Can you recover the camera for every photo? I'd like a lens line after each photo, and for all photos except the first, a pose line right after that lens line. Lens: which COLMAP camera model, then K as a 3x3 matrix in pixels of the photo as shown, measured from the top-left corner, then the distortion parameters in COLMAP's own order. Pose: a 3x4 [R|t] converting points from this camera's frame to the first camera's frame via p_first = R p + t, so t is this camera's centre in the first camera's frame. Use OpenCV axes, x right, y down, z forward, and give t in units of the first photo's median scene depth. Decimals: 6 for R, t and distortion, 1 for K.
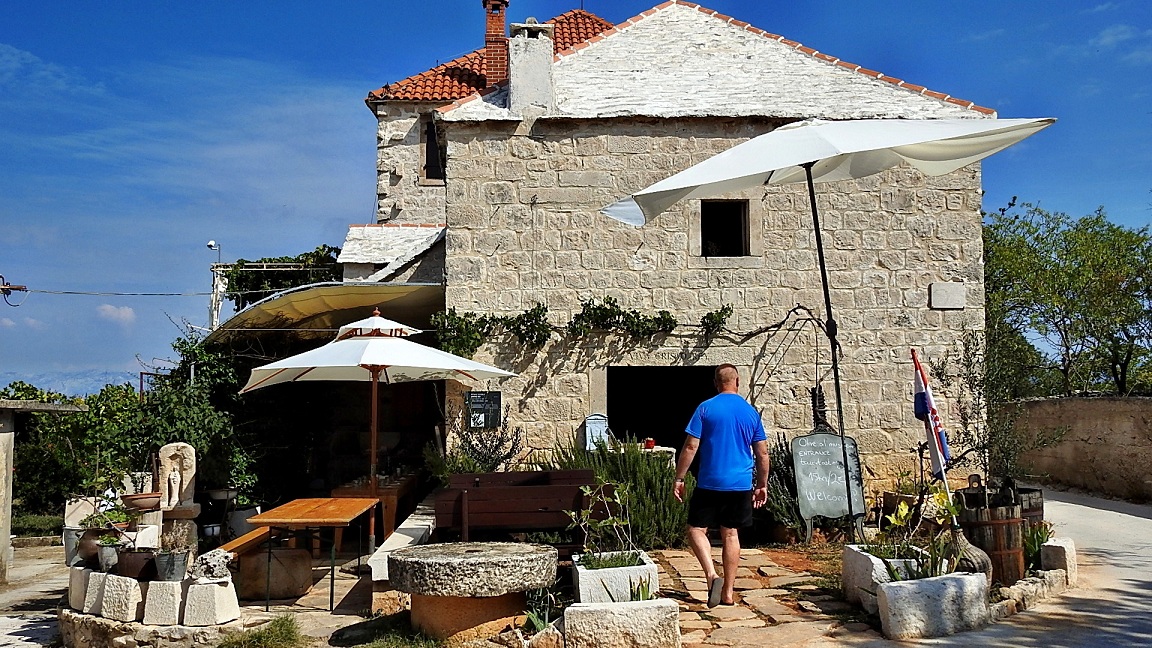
lens RADIAL K [[1116.3, 0, 576.0], [0, 1116.3, 324.0], [0, 0, 1]] dist [-0.003588, -0.004234]
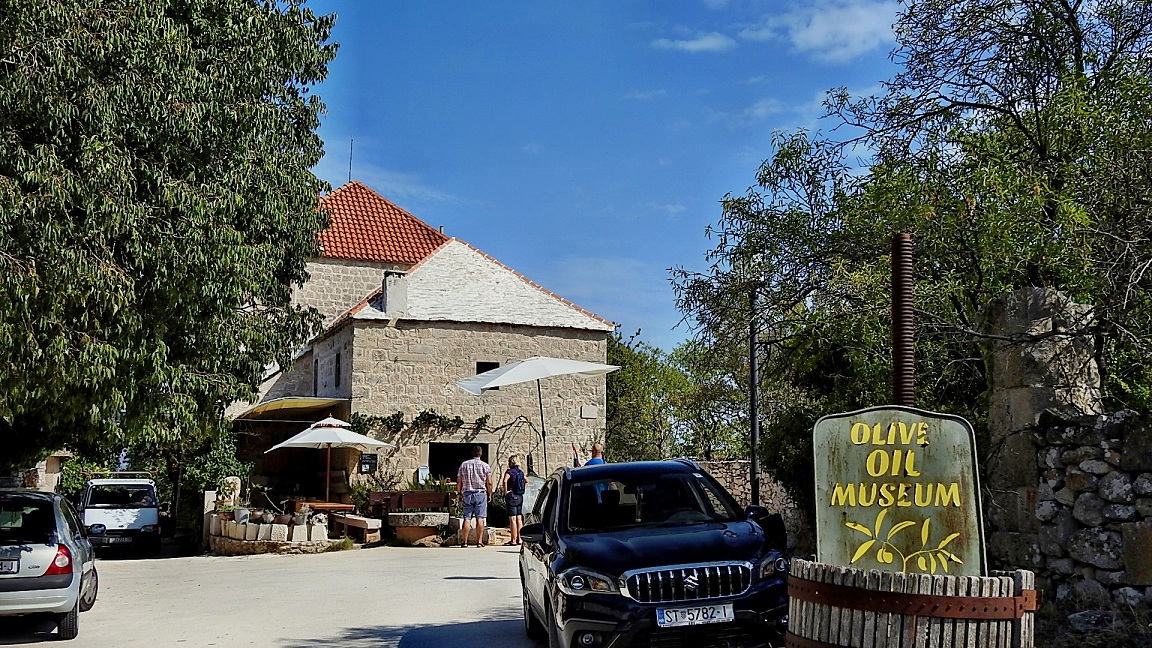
lens RADIAL K [[1188.5, 0, 576.0], [0, 1188.5, 324.0], [0, 0, 1]] dist [0.019331, 0.006584]
pose [[0.955889, 0.050372, 0.289378, -0.355592], [-0.037621, 0.998067, -0.049464, -0.080813], [-0.291310, 0.036395, 0.955936, -1.166569]]
